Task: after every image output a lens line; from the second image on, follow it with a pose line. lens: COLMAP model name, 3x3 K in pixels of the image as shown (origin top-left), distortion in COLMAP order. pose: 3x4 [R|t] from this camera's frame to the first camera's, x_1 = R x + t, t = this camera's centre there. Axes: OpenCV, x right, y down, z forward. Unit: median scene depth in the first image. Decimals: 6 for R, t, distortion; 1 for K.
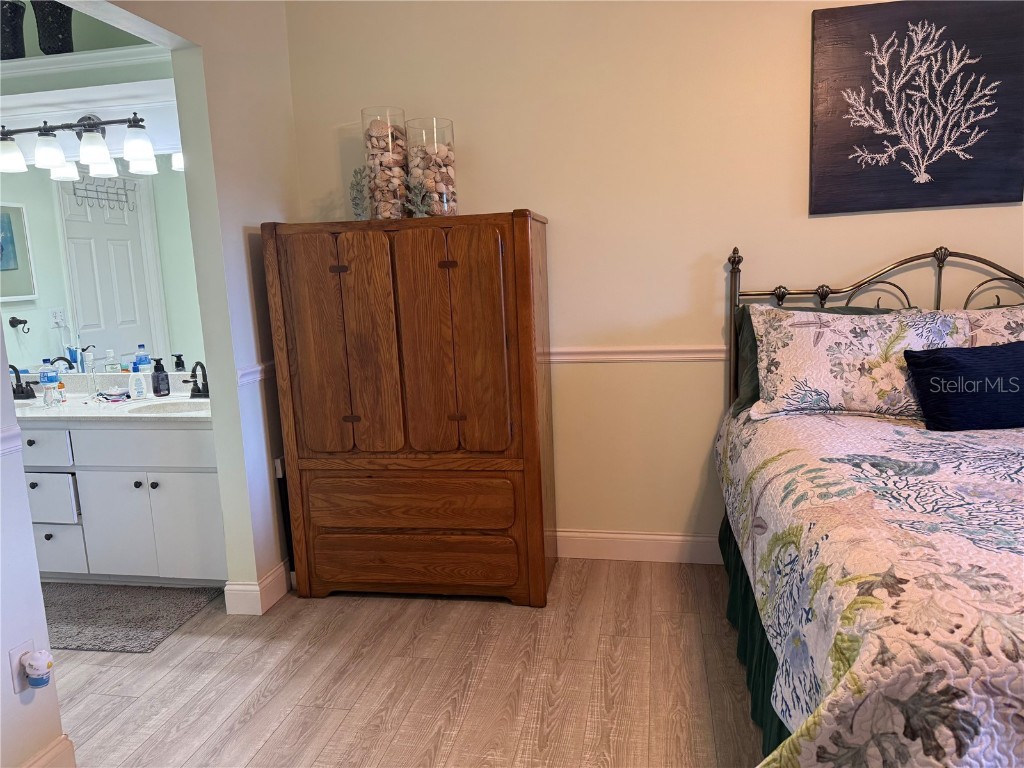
lens RADIAL K [[720.8, 0, 513.8], [0, 720.8, 386.3], [0, 0, 1]] dist [0.055802, -0.052224]
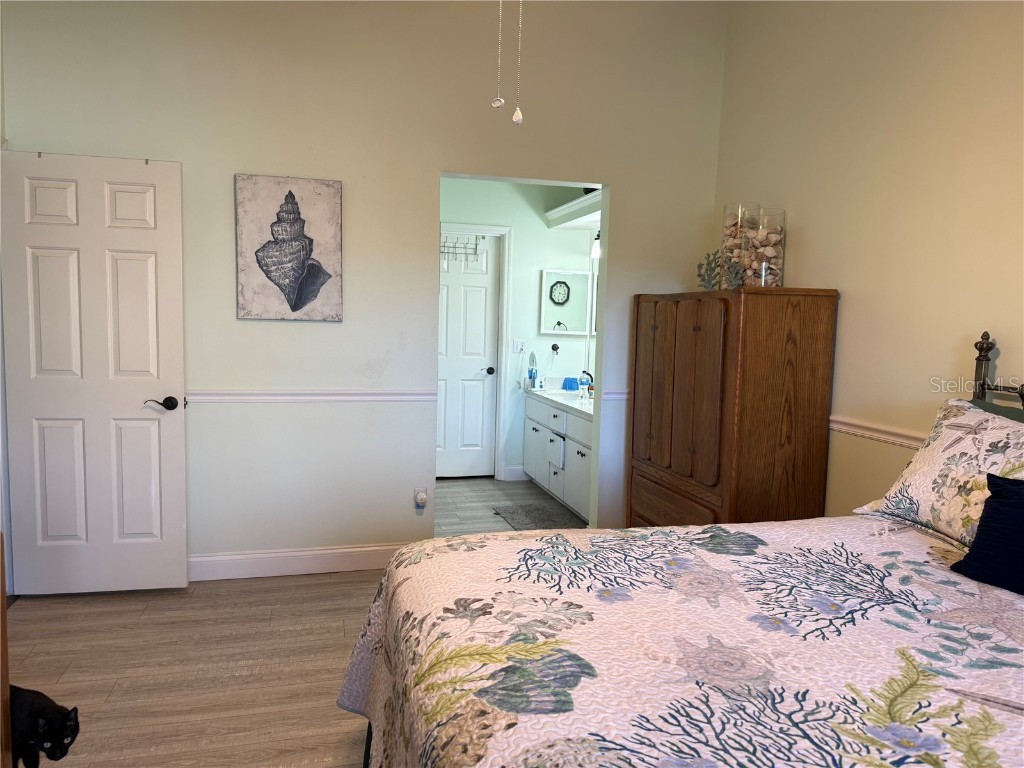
lens RADIAL K [[715.5, 0, 505.7], [0, 715.5, 389.0], [0, 0, 1]] dist [0.079094, -0.110827]
pose [[0.427463, 0.138689, -0.893331, 0.890484], [-0.183133, 0.980959, 0.064663, -0.083187], [0.885290, 0.135957, 0.444723, 0.149661]]
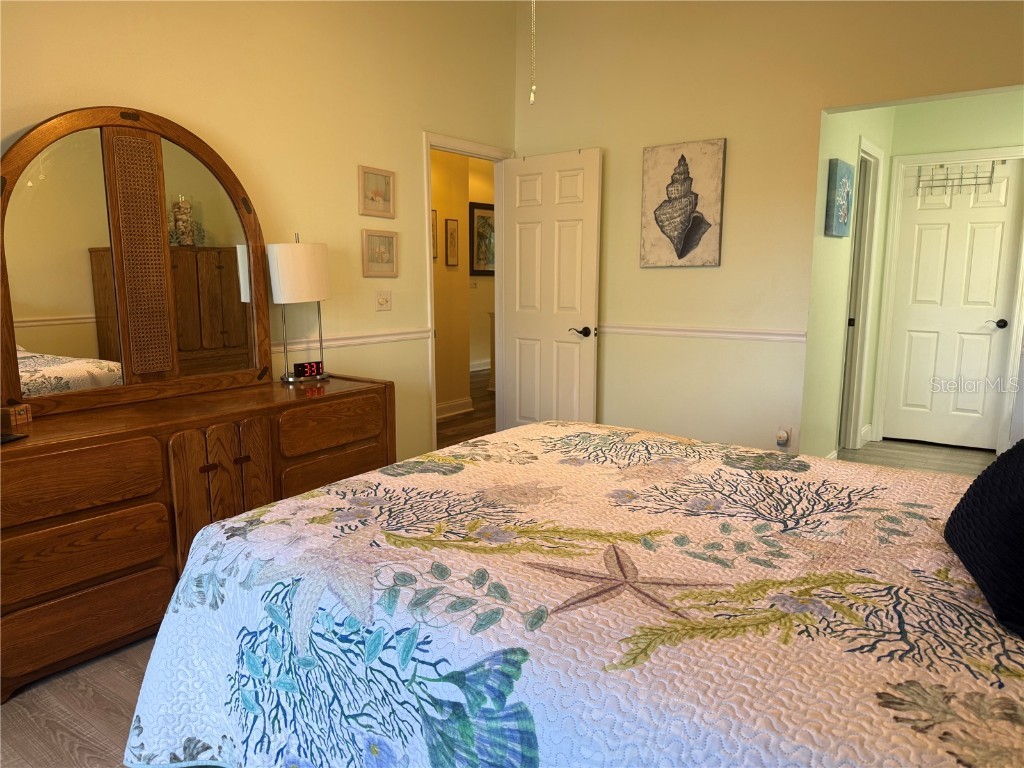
lens RADIAL K [[717.5, 0, 510.8], [0, 717.5, 386.5], [0, 0, 1]] dist [0.118838, -0.187017]
pose [[-0.442482, 0.179724, -0.878583, 1.113084], [-0.120461, 0.958921, 0.256826, -0.161059], [0.888650, 0.219476, -0.402656, 0.750923]]
